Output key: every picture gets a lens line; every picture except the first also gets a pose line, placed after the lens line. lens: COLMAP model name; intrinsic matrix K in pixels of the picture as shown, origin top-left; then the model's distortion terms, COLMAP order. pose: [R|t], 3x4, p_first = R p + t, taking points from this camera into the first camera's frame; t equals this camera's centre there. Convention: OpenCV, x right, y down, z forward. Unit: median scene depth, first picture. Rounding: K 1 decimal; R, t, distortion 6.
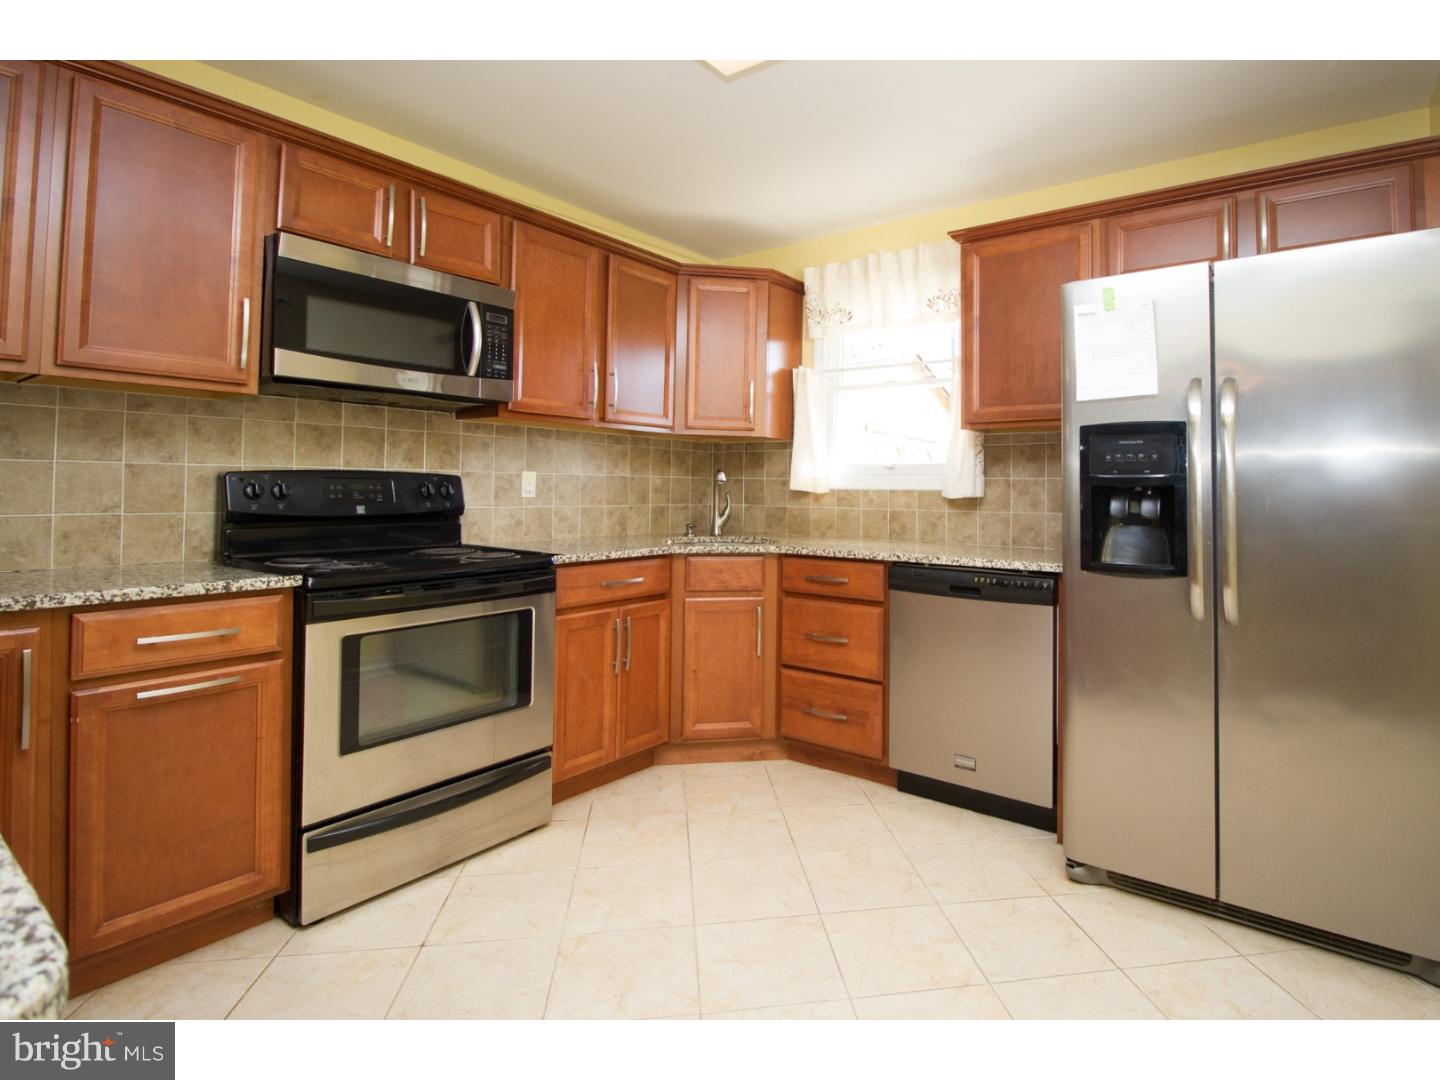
lens RADIAL K [[744.7, 0, 792.4], [0, 744.7, 468.4], [0, 0, 1]] dist [-0.002542, -0.011948]
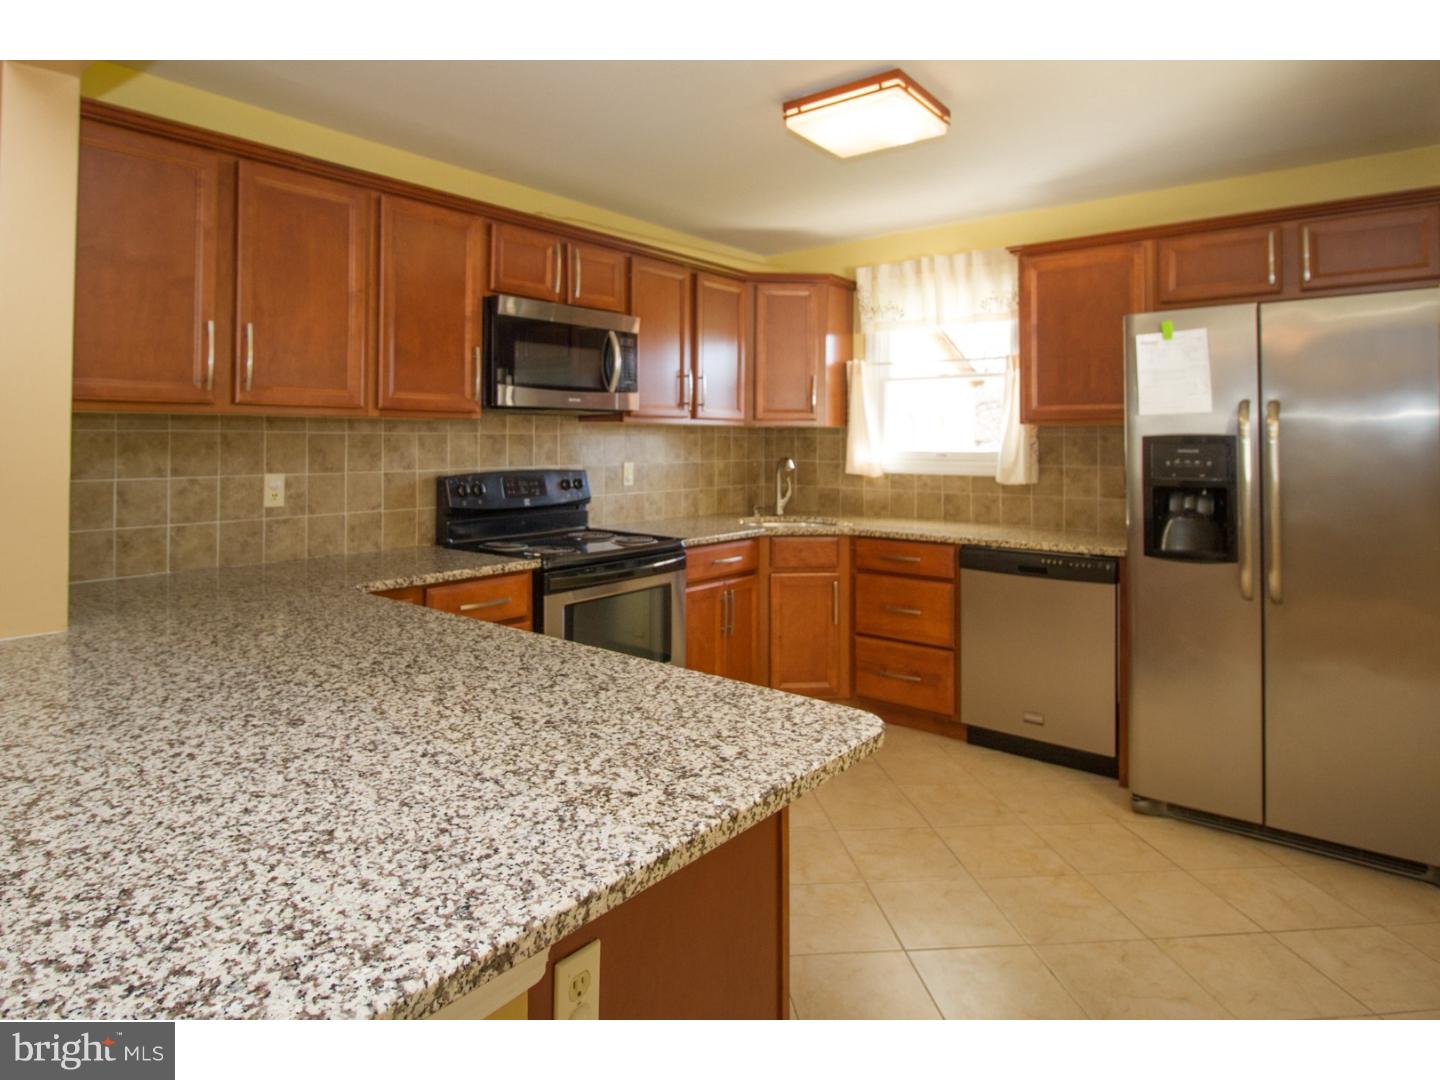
lens RADIAL K [[845.5, 0, 660.3], [0, 845.5, 426.7], [0, 0, 1]] dist [-0.010524, -0.003454]
pose [[0.994663, -0.010109, -0.102680, -0.191495], [0.011336, 0.999871, 0.011376, -0.074447], [0.102552, -0.012480, 0.994649, -0.333531]]
